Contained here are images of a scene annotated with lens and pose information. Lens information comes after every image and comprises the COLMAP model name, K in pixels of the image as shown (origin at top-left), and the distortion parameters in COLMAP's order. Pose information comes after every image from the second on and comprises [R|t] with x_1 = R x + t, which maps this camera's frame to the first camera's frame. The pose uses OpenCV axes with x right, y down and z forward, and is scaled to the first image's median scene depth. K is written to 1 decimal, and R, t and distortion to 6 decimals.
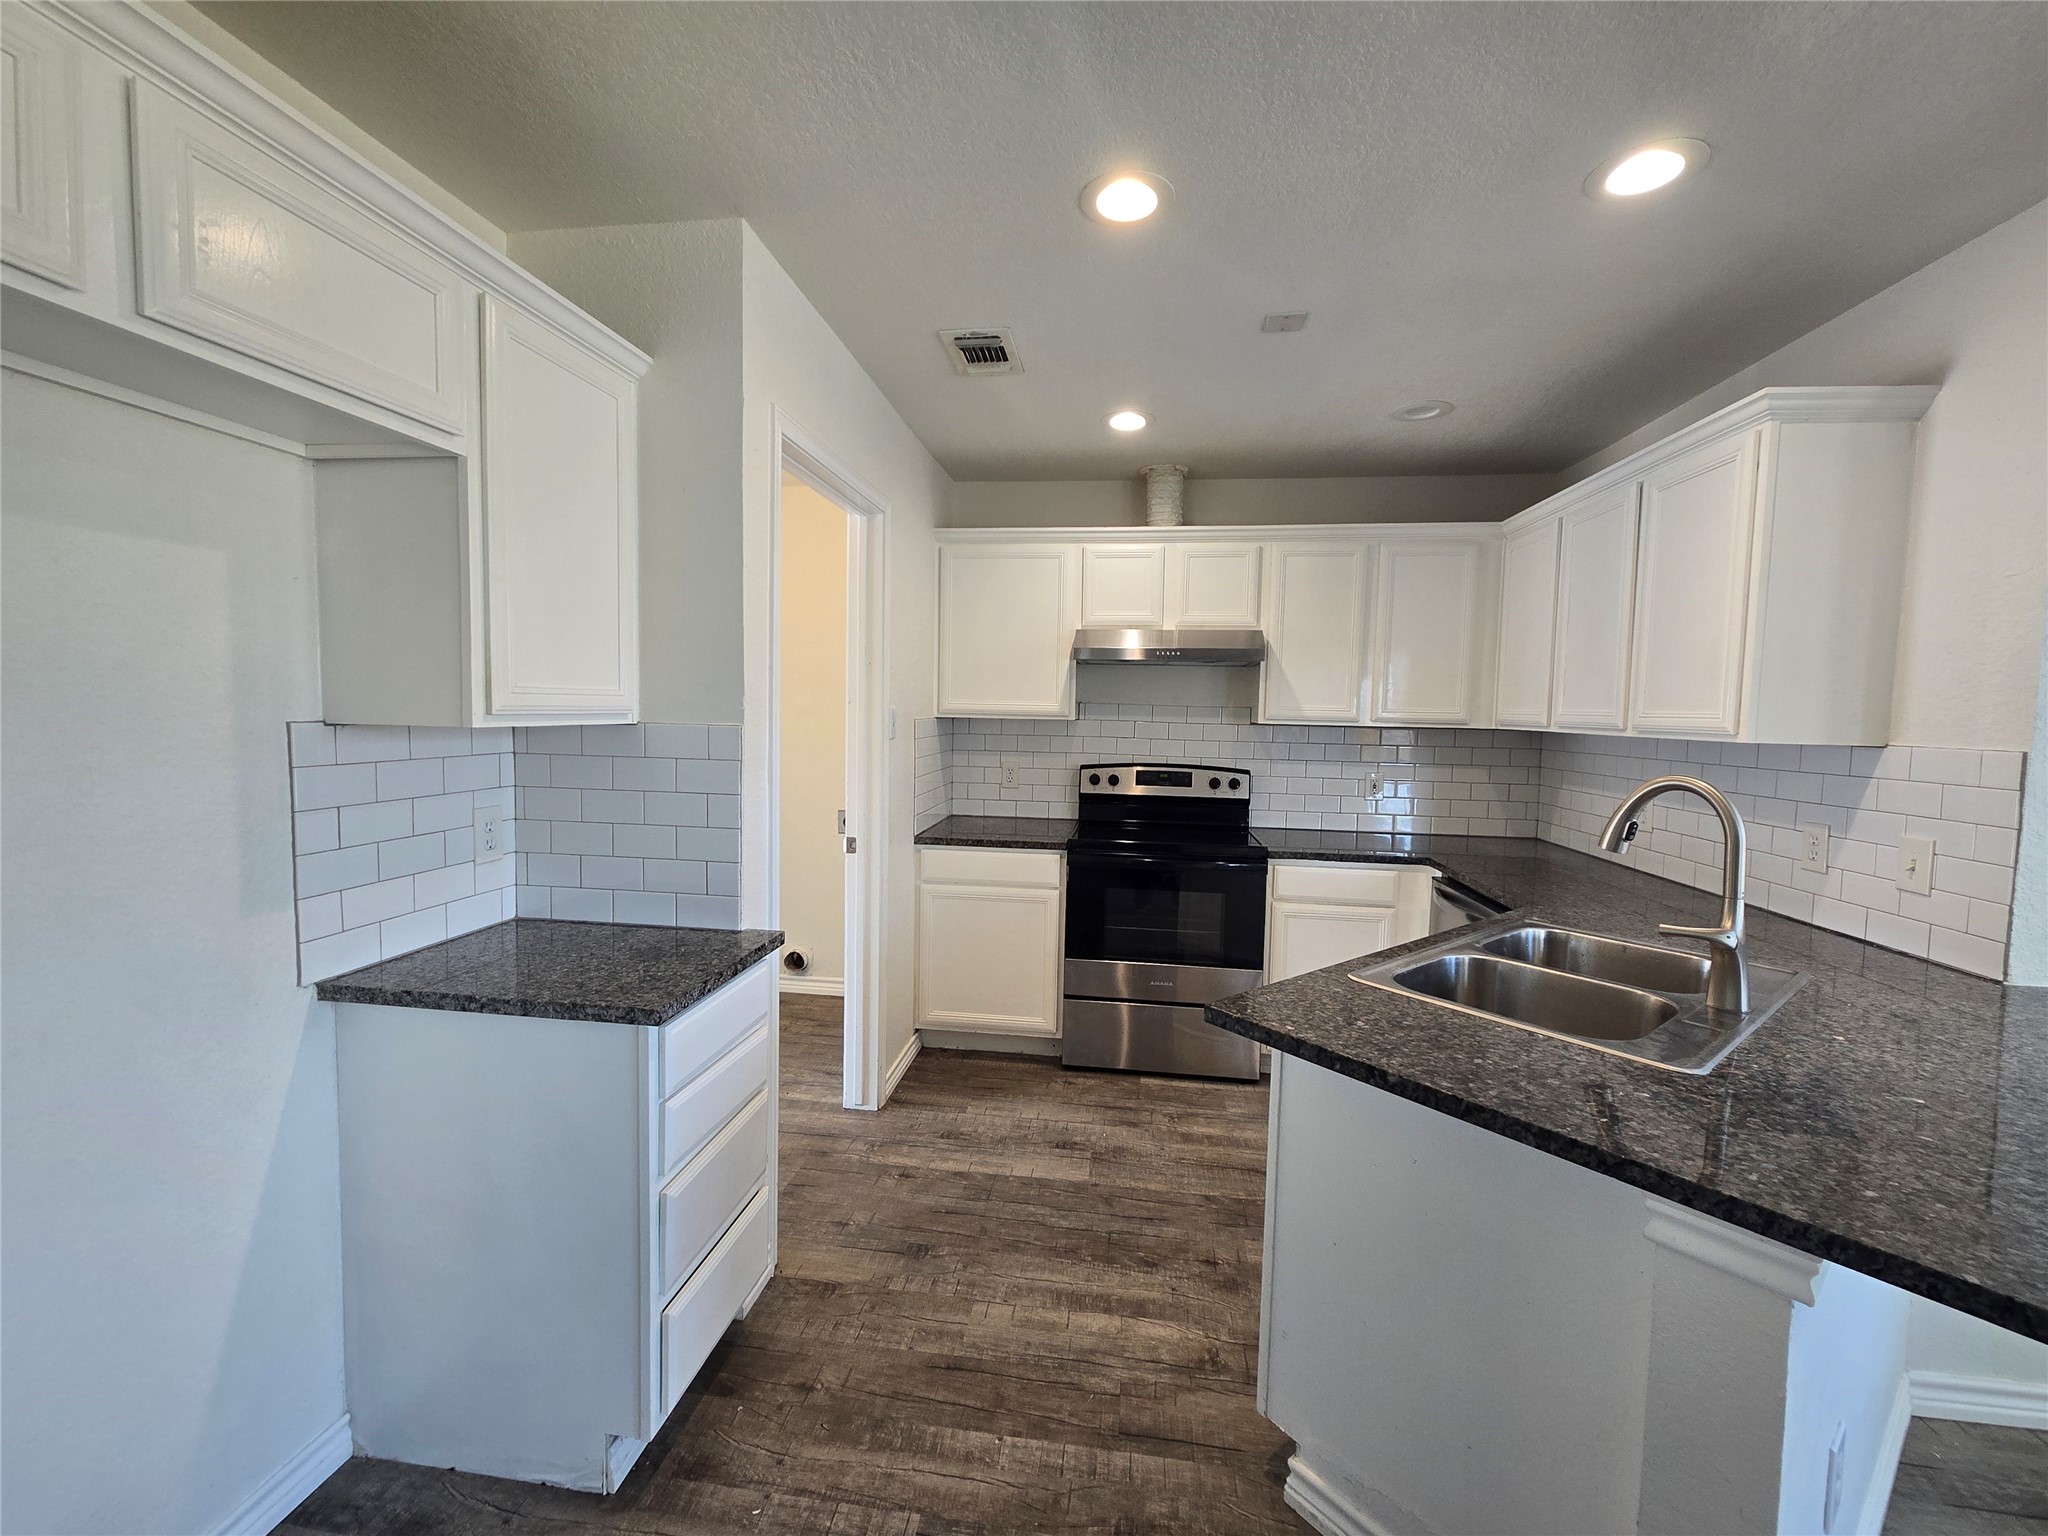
lens RADIAL K [[838.7, 0, 1028.2], [0, 838.7, 759.1], [0, 0, 1]] dist [-0.001299, 0.001124]
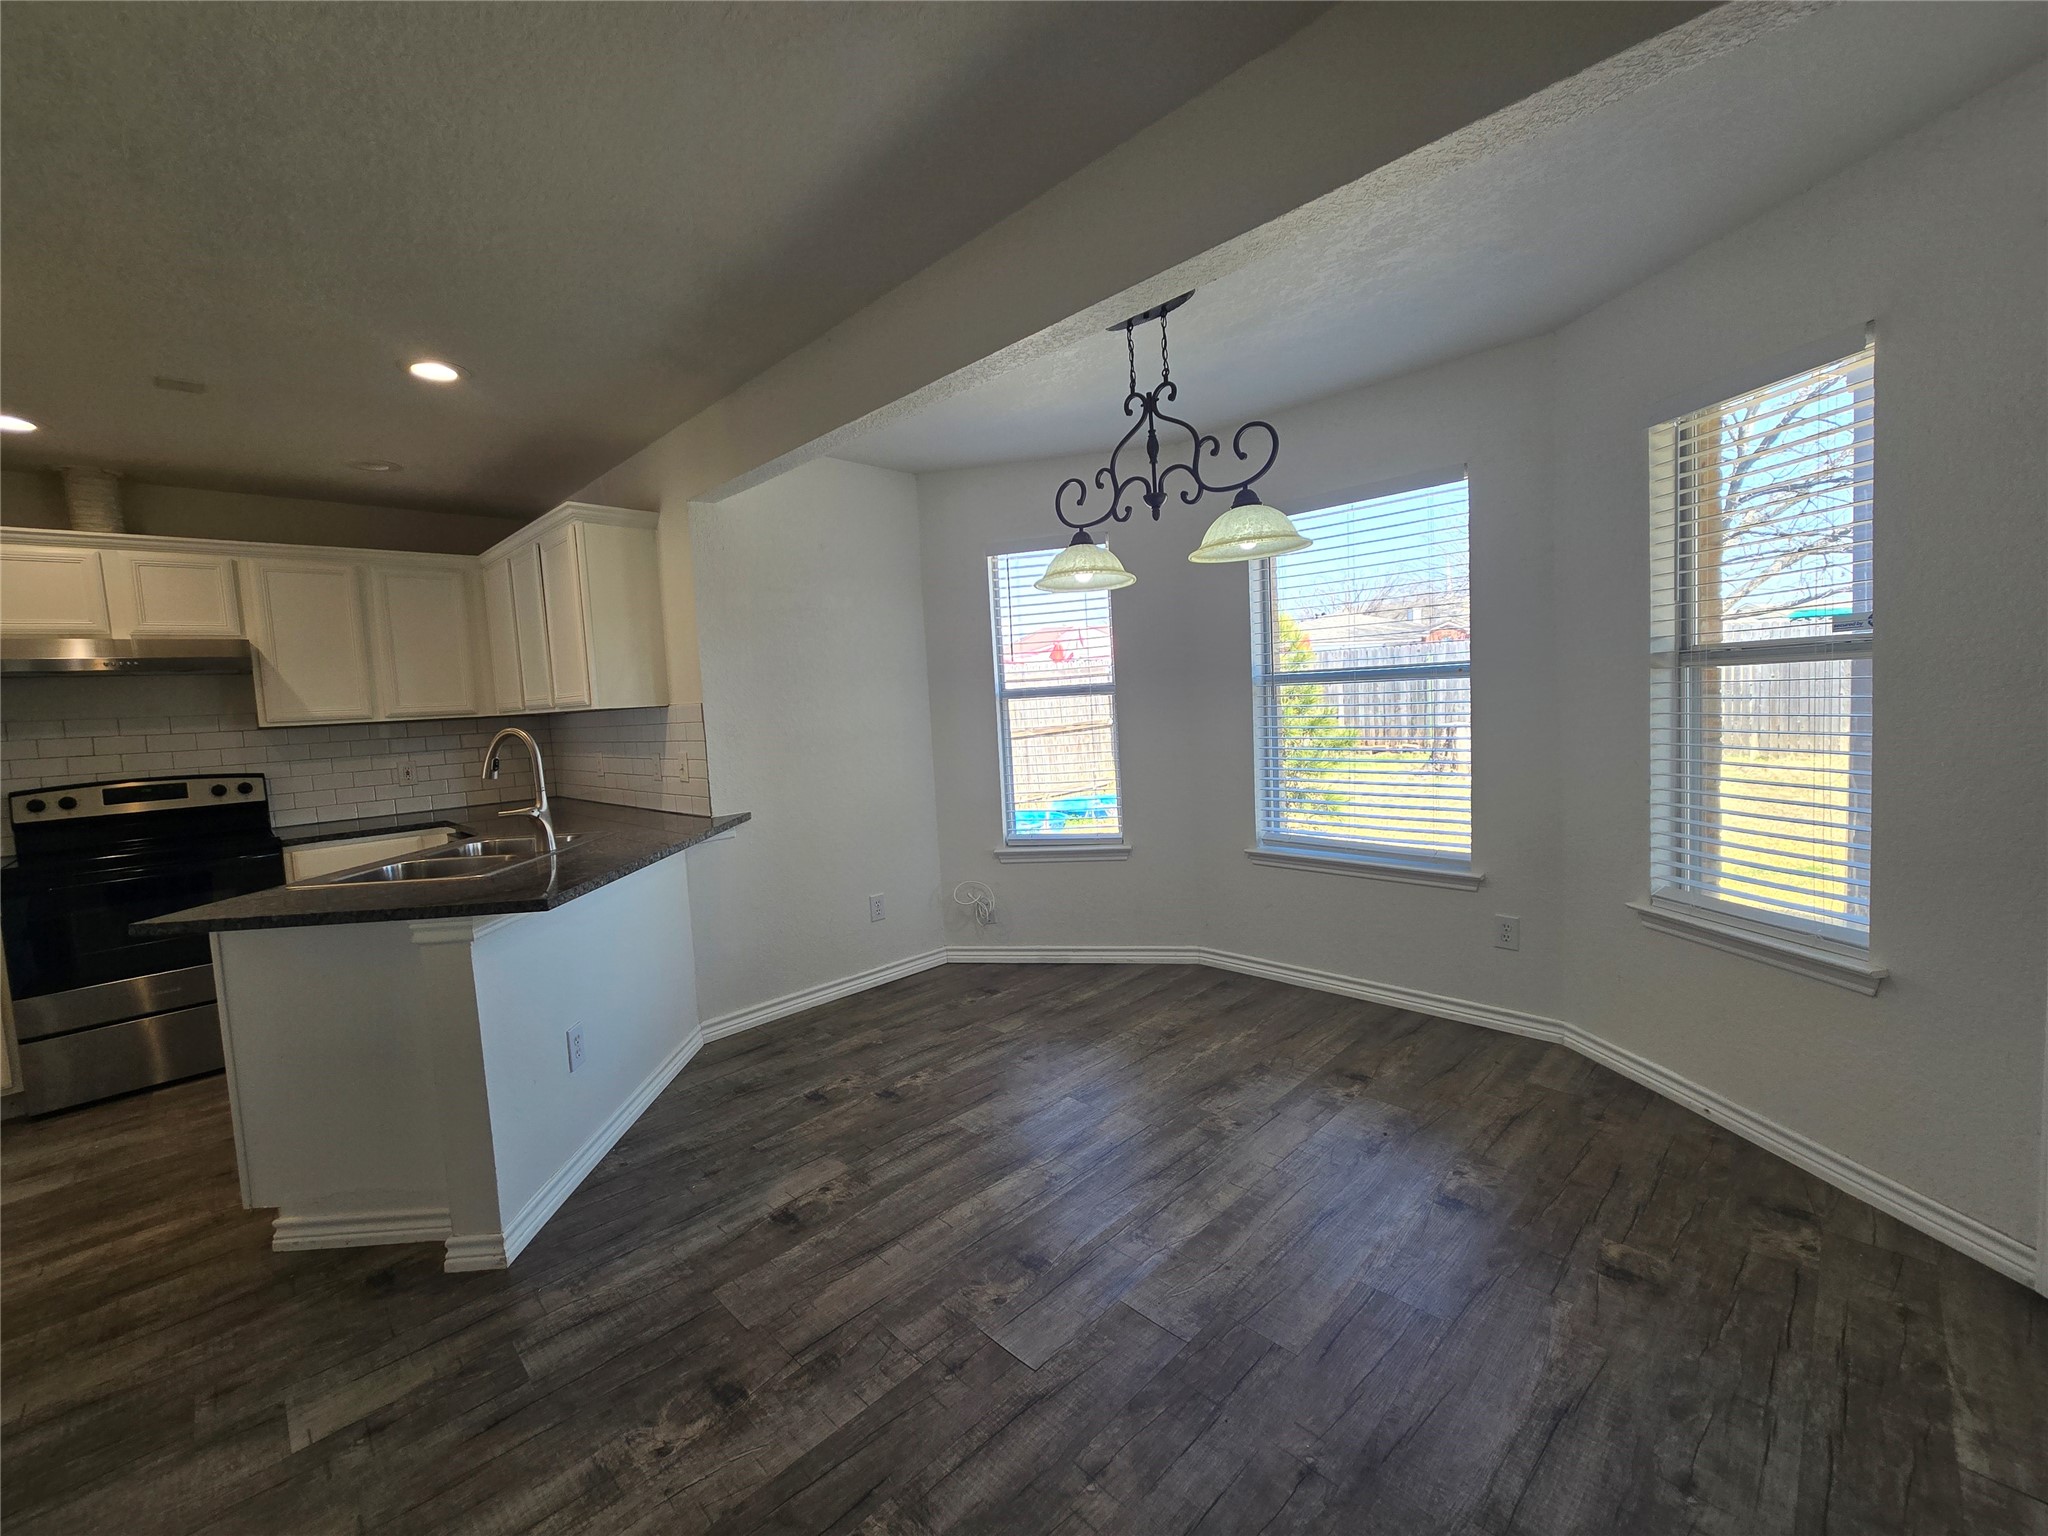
lens RADIAL K [[838.7, 0, 1028.2], [0, 838.7, 759.1], [0, 0, 1]] dist [-0.001299, 0.001124]
pose [[0.604640, -0.113731, 0.788337, 0.023251], [0.114004, 0.991920, 0.055663, 0.053277], [-0.788298, 0.056217, 0.612720, -0.445665]]
